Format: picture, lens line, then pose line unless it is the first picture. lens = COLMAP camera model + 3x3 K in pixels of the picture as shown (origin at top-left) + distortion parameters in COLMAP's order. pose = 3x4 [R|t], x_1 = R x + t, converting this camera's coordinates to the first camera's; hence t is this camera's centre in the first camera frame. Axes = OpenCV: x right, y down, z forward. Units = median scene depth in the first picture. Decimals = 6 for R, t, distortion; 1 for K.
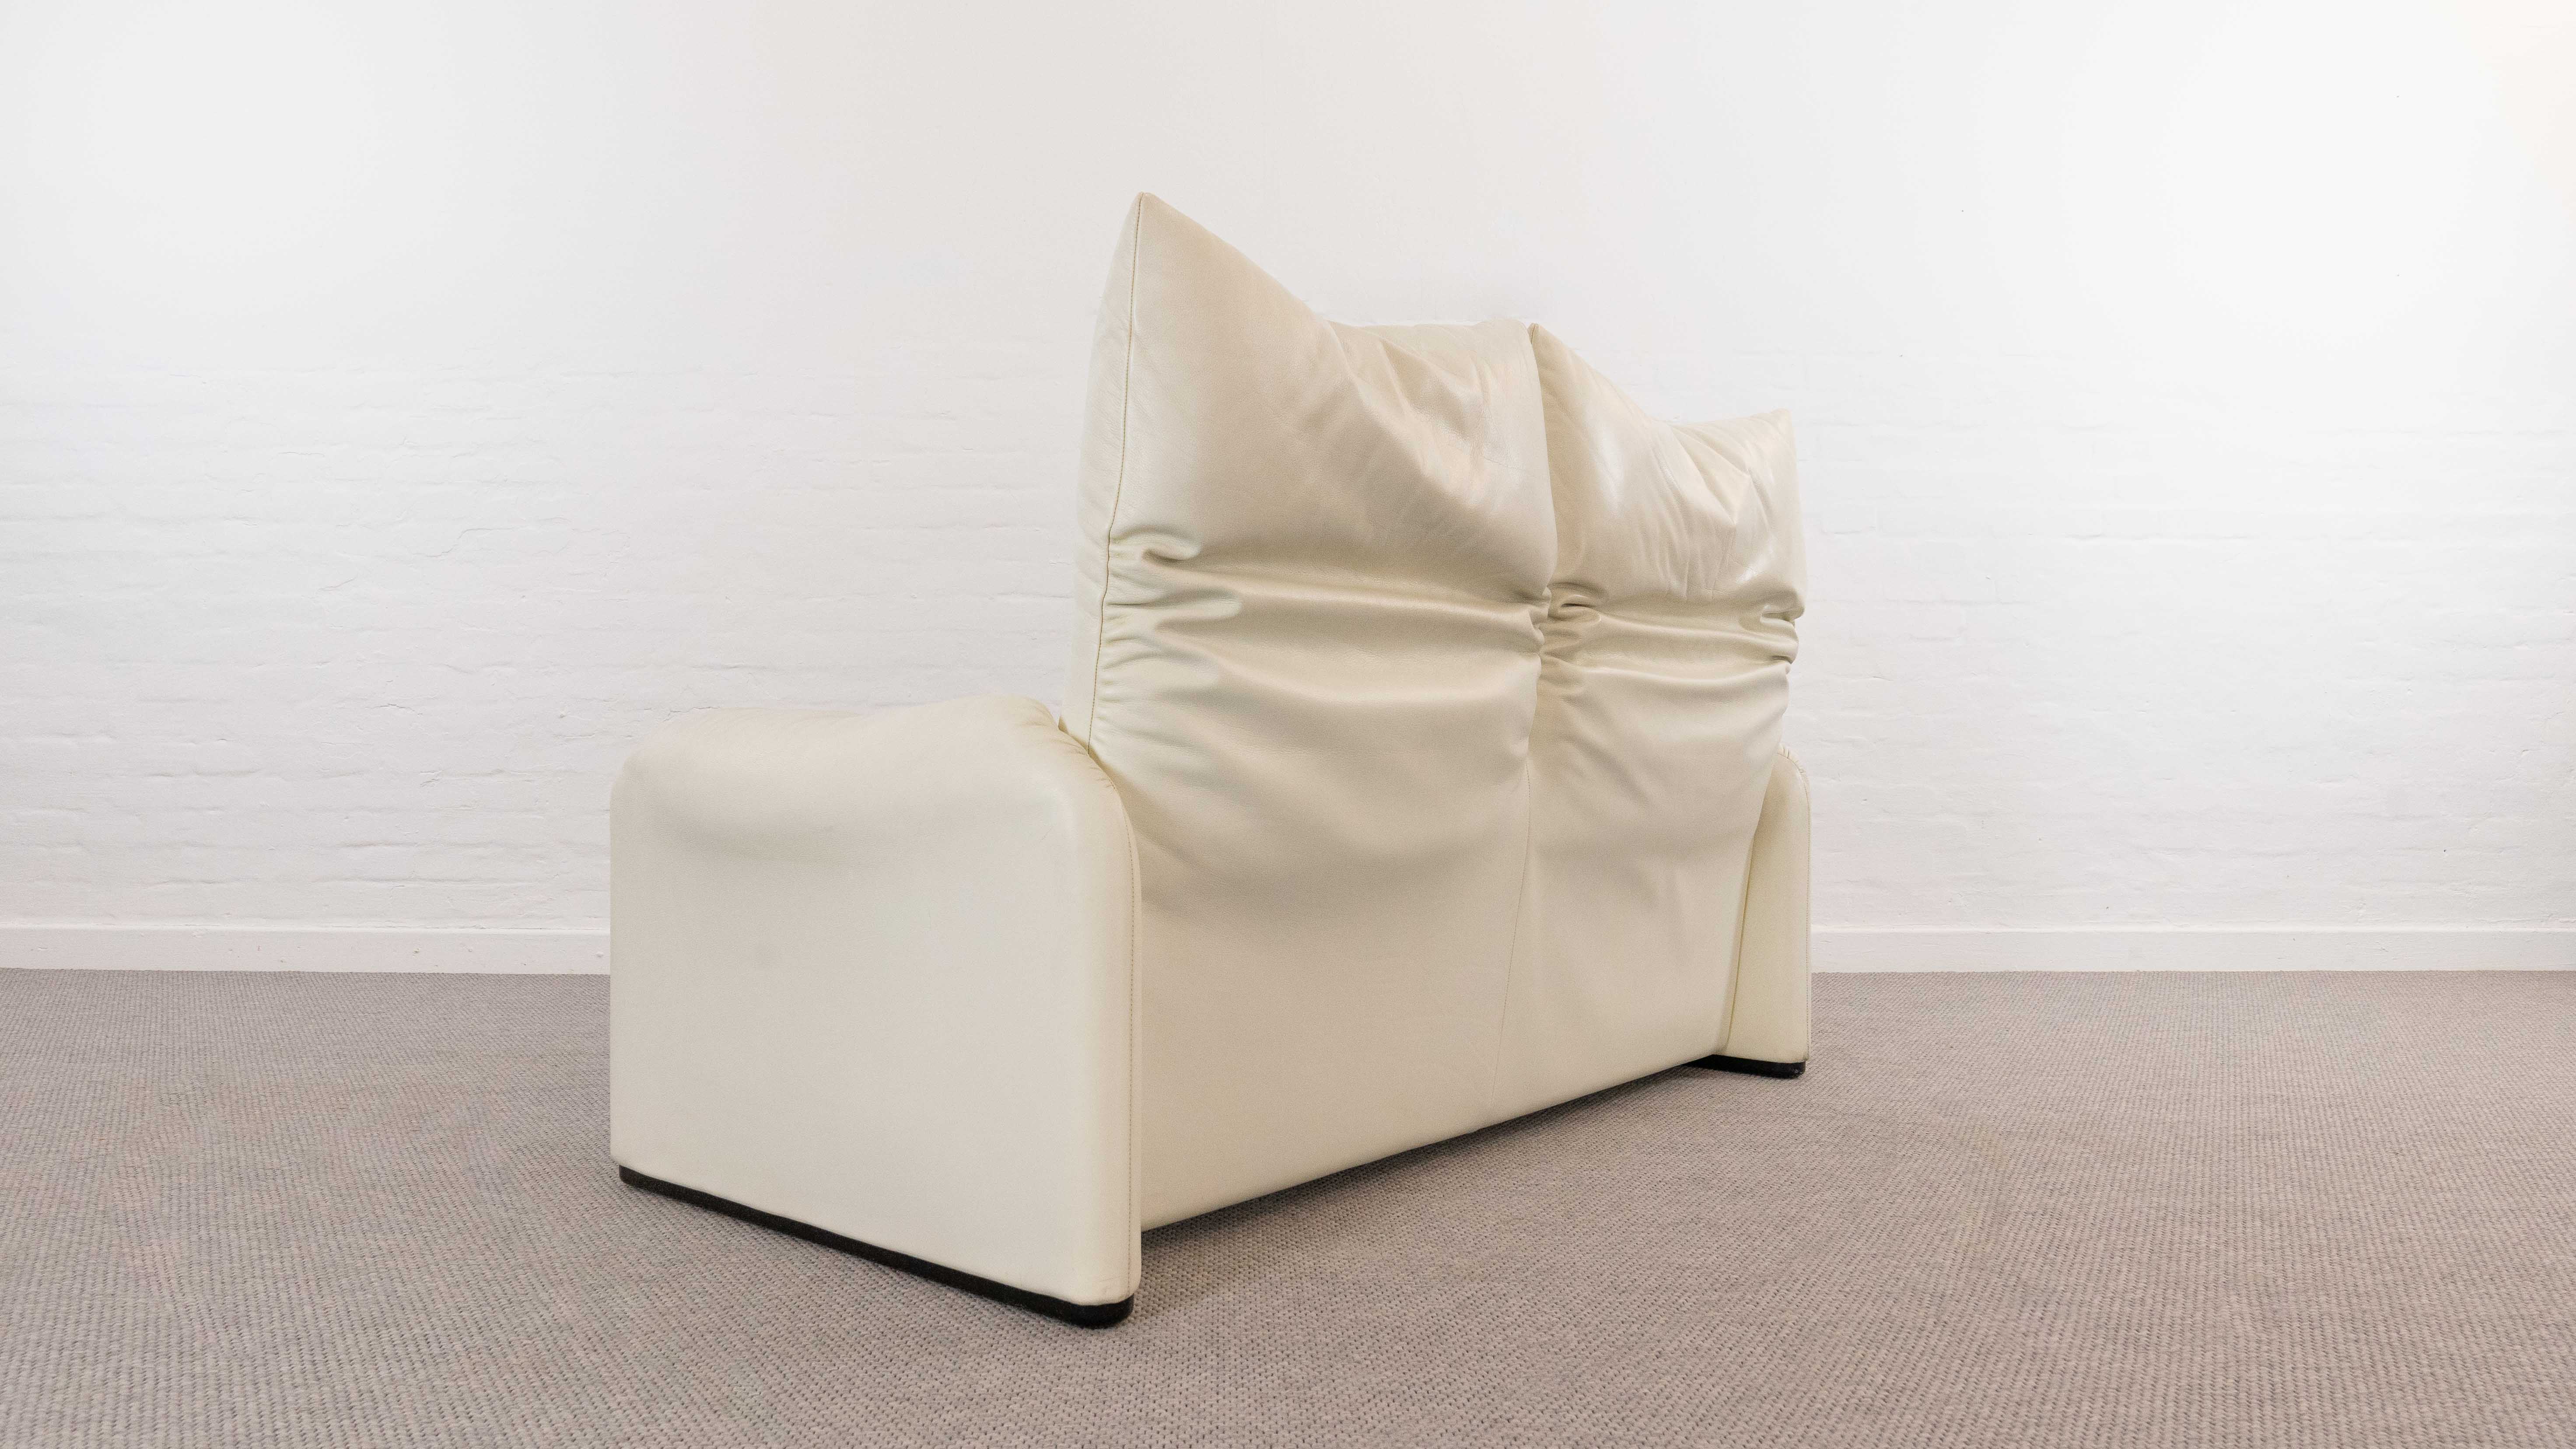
lens RADIAL K [[1795.7, 0, 1288.0], [0, 1795.7, 724.5], [0, 0, 1]] dist [-0.028390, 0.017648]
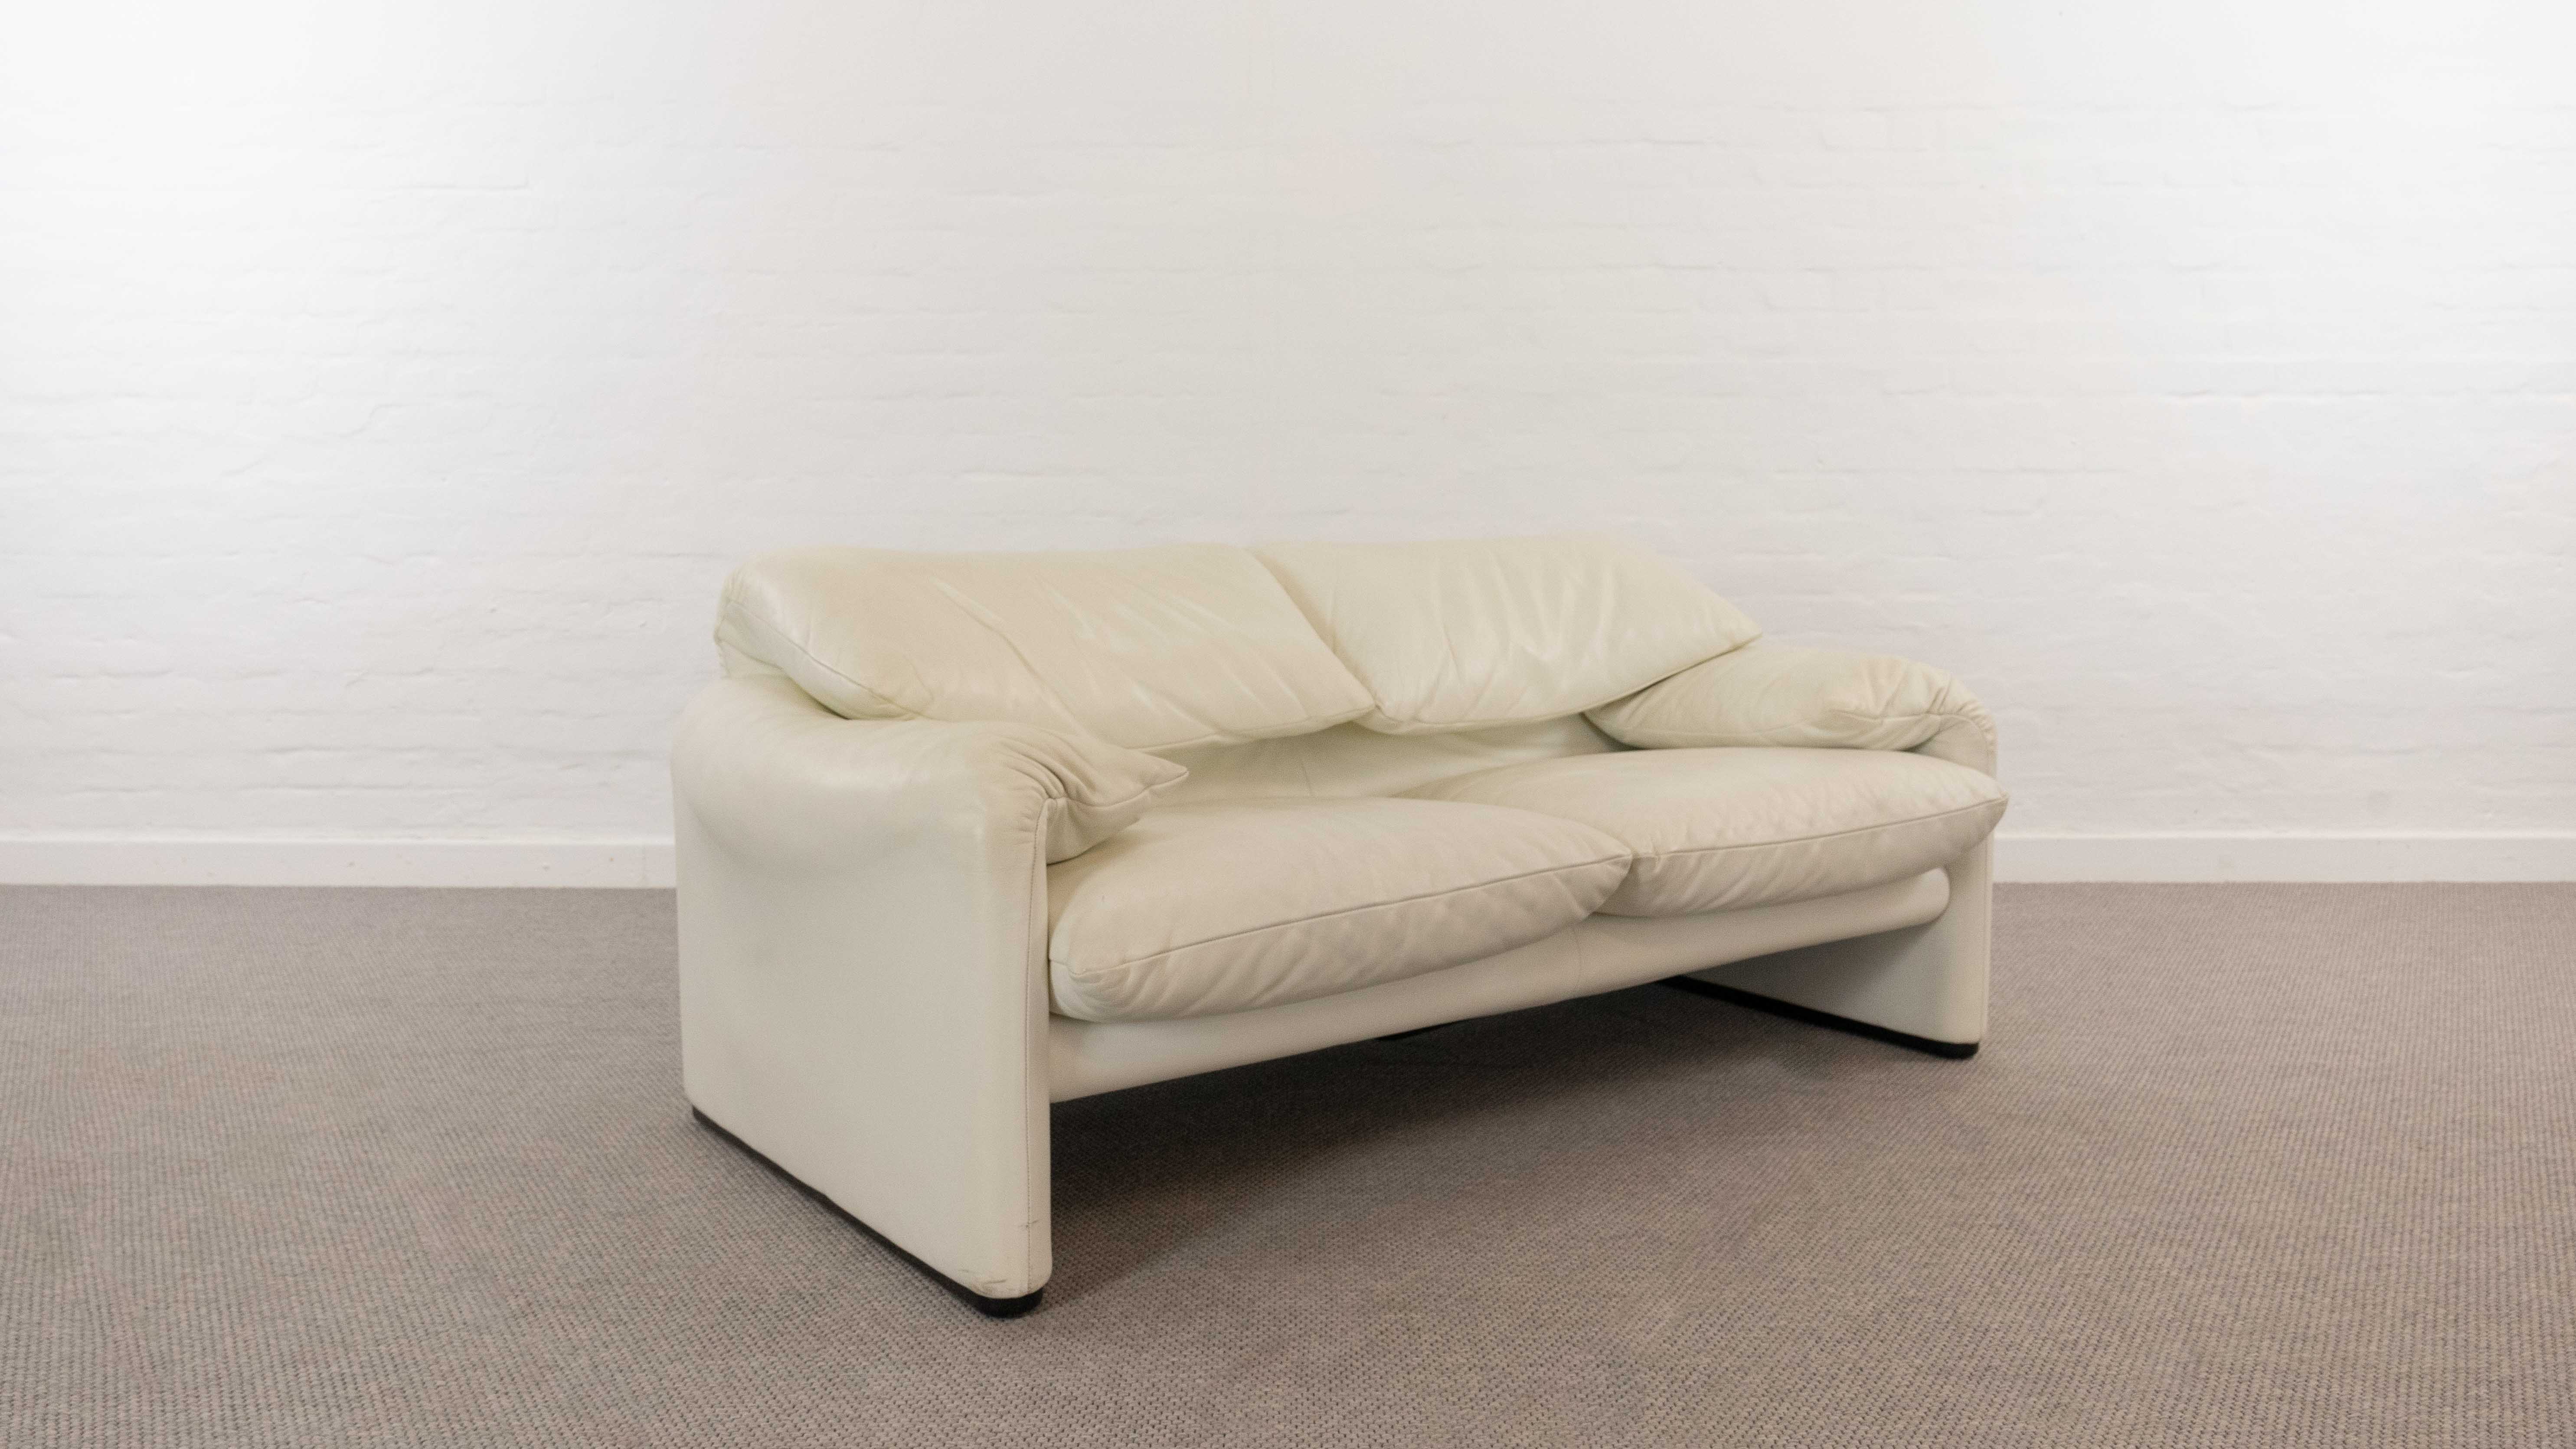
lens RADIAL K [[2059.3, 0, 1278.8], [0, 2059.3, 726.2], [0, 0, 1]] dist [-0.012353, 0.016769]
pose [[0.999211, -0.002351, -0.039646, 0.094072], [0.006869, 0.993431, 0.114227, -0.149402], [0.039117, -0.114409, 0.992663, -0.097717]]
